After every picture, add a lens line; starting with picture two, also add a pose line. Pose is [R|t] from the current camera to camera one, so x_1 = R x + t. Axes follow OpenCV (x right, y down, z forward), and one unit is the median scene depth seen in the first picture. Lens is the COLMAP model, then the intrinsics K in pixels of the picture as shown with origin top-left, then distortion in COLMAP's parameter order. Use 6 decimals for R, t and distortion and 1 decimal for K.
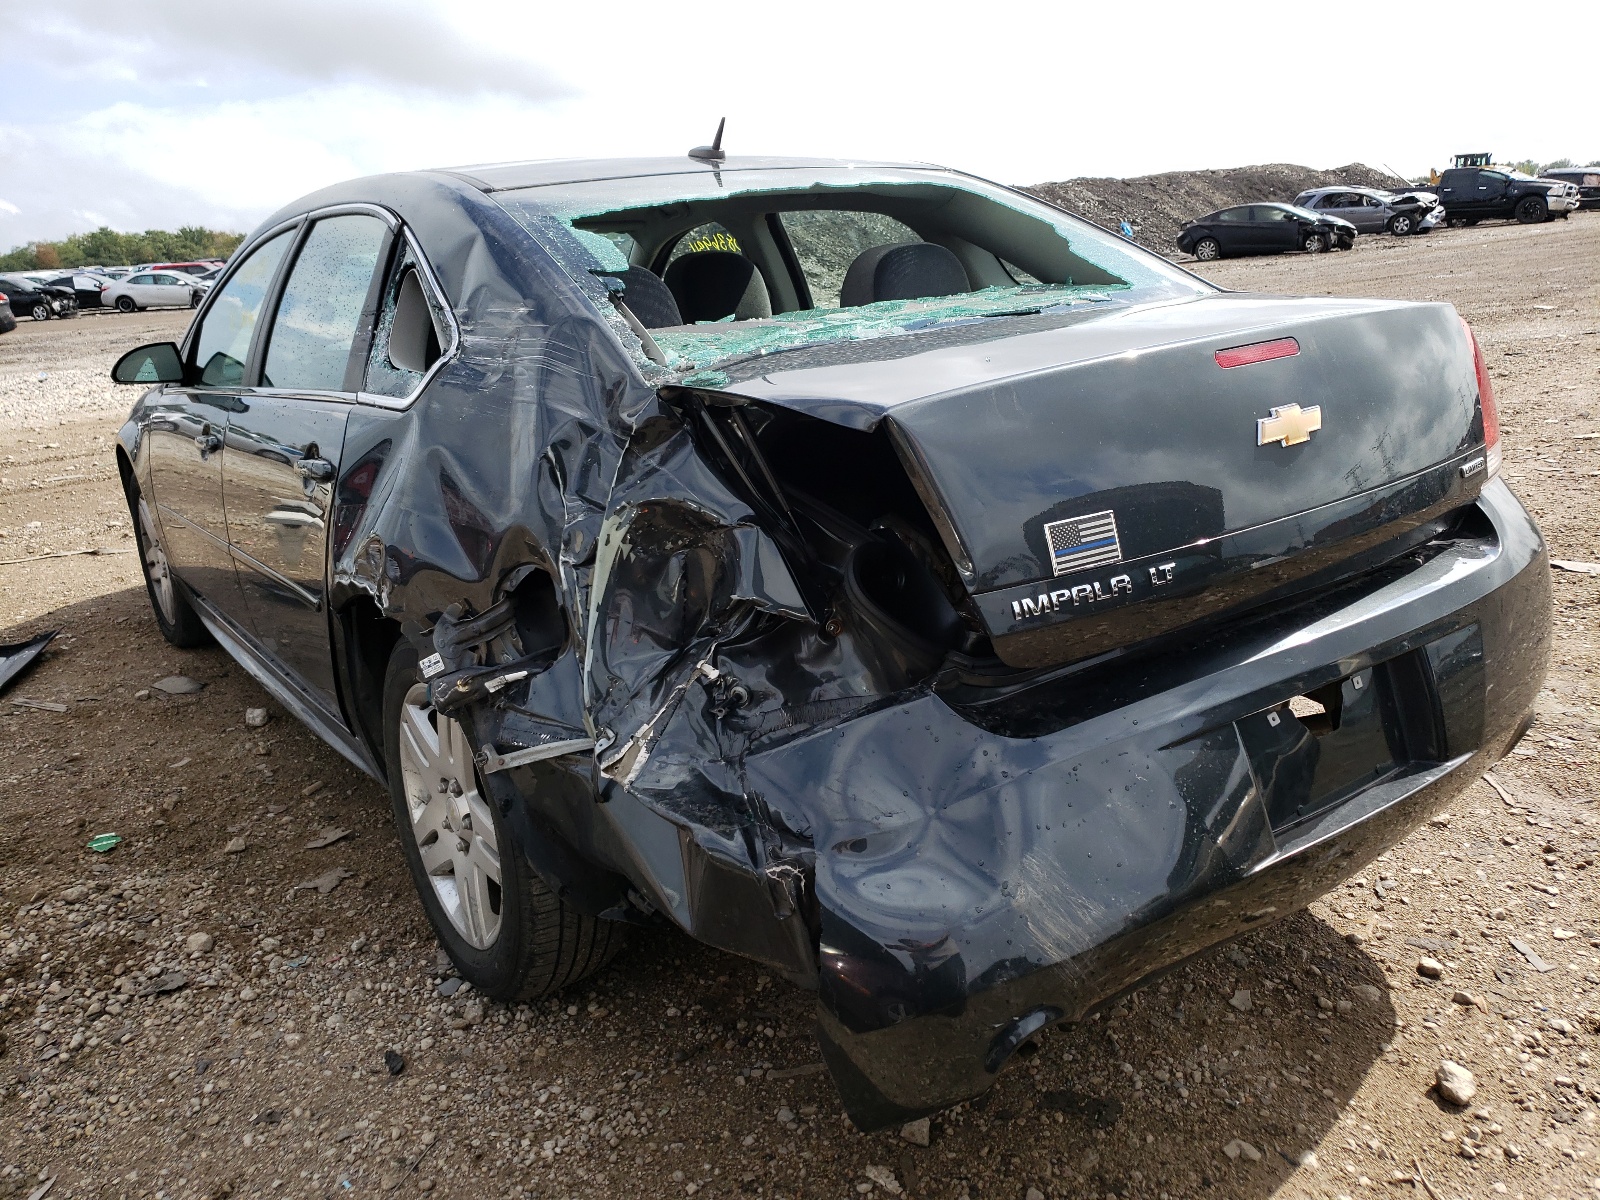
lens RADIAL K [[1131.8, 0, 800.0], [0, 1131.8, 600.0], [0, 0, 1]] dist [0.023237, 0.003557]
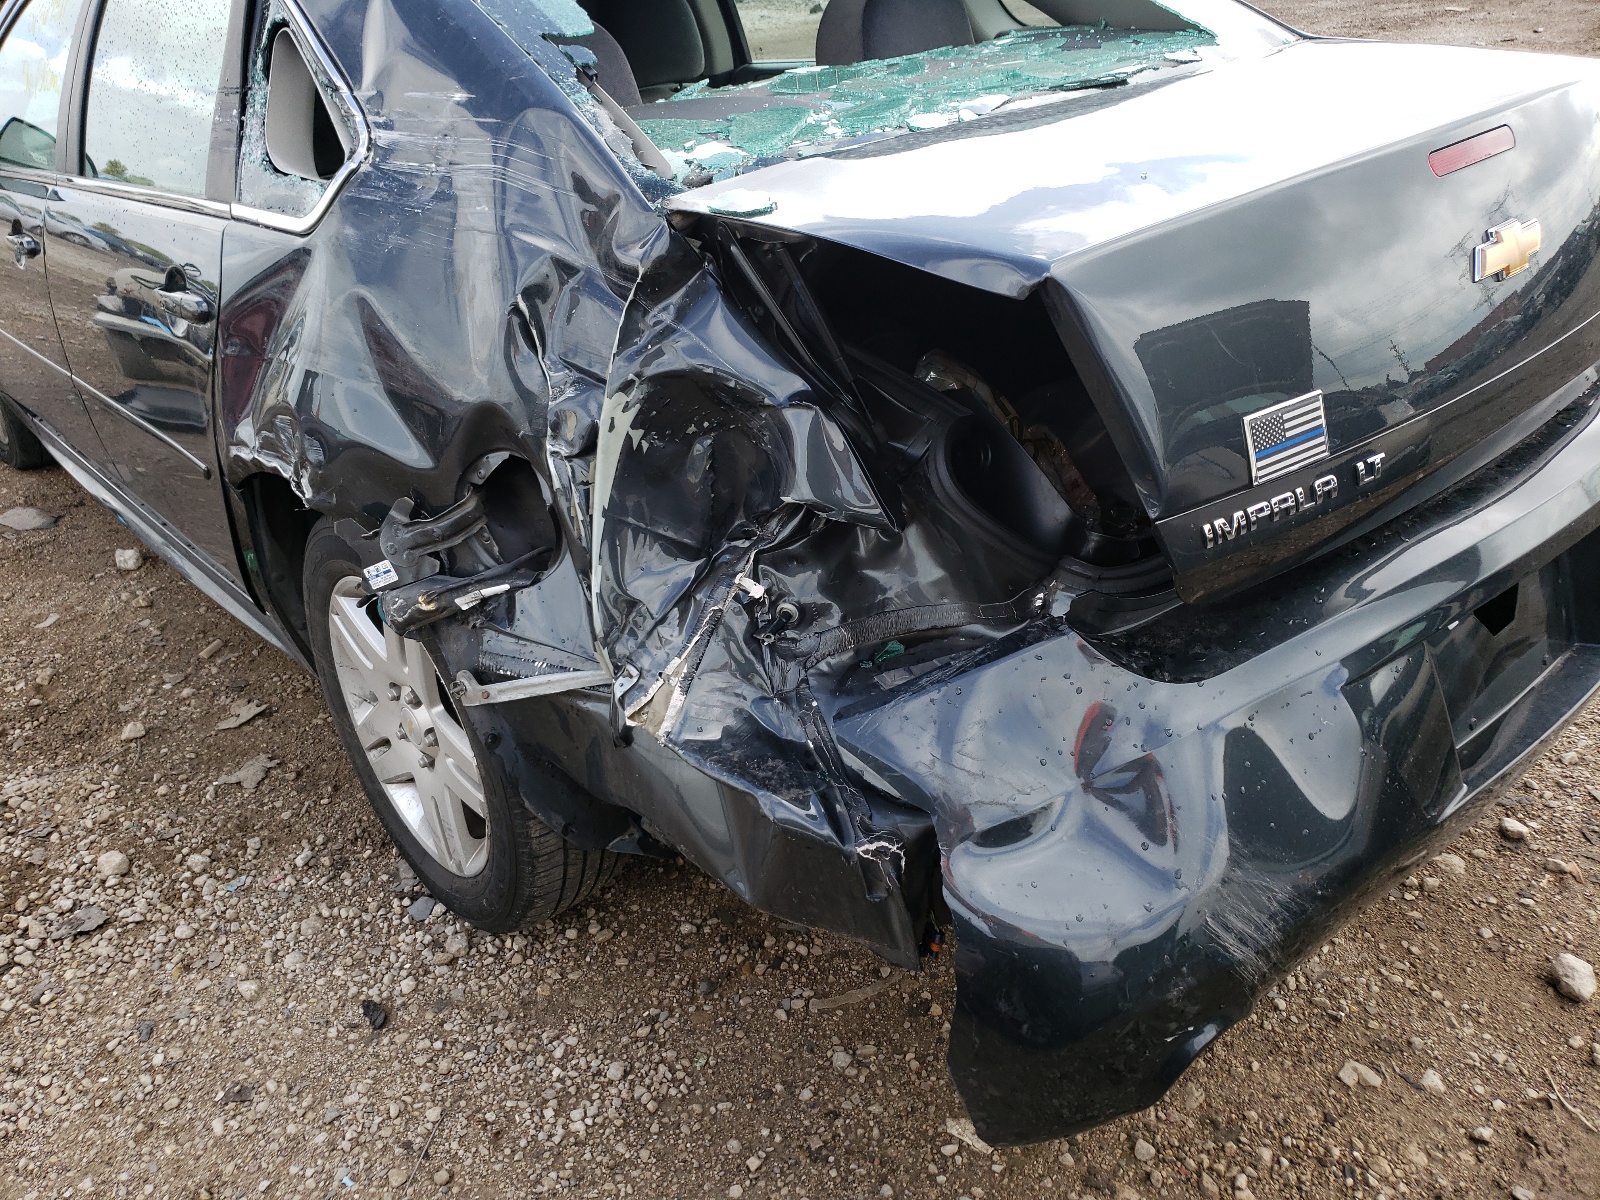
lens RADIAL K [[1194.9, 0, 800.0], [0, 1194.9, 600.0], [0, 0, 1]] dist [0.023338, -0.002037]
pose [[0.996373, -0.047757, 0.070426, -0.091051], [0.033482, 0.980925, 0.191483, -0.074255], [-0.078228, -0.188431, 0.978966, 0.152449]]
